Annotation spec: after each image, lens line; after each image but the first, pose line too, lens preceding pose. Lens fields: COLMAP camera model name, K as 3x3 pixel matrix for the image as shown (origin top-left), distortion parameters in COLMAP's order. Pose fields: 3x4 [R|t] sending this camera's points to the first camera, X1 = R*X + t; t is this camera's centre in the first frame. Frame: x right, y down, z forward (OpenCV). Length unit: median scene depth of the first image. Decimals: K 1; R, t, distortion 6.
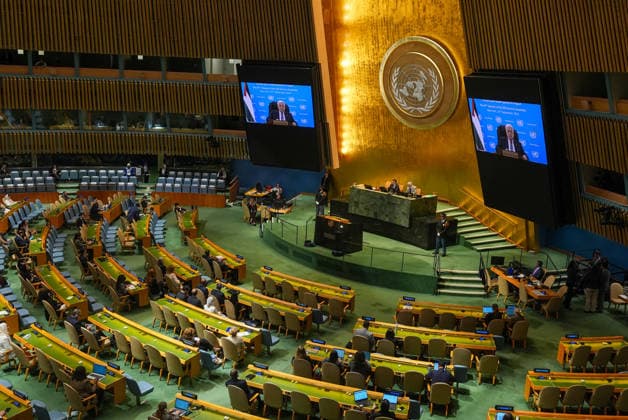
lens RADIAL K [[617.4, 0, 314.6], [0, 617.4, 218.3], [0, 0, 1]] dist [-0.023576, 0.004293]
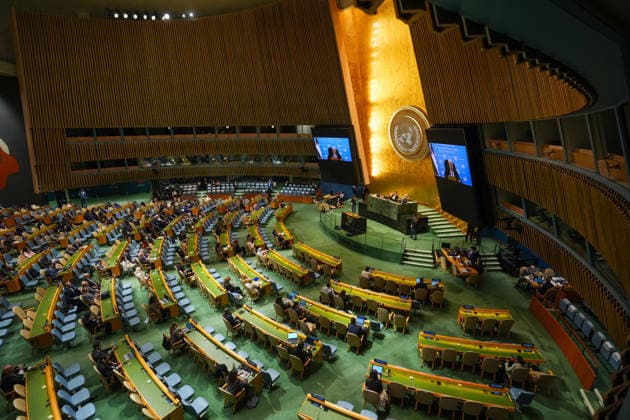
lens RADIAL K [[301.4, 0, 315.0], [0, 301.4, 210.0], [0, 0, 1]] dist [-0.052153, 0.000130]
pose [[0.954640, 0.033989, -0.295817, 0.182234], [-0.027965, 0.999307, 0.024571, -0.028708], [0.296447, -0.015184, 0.954929, 0.155273]]
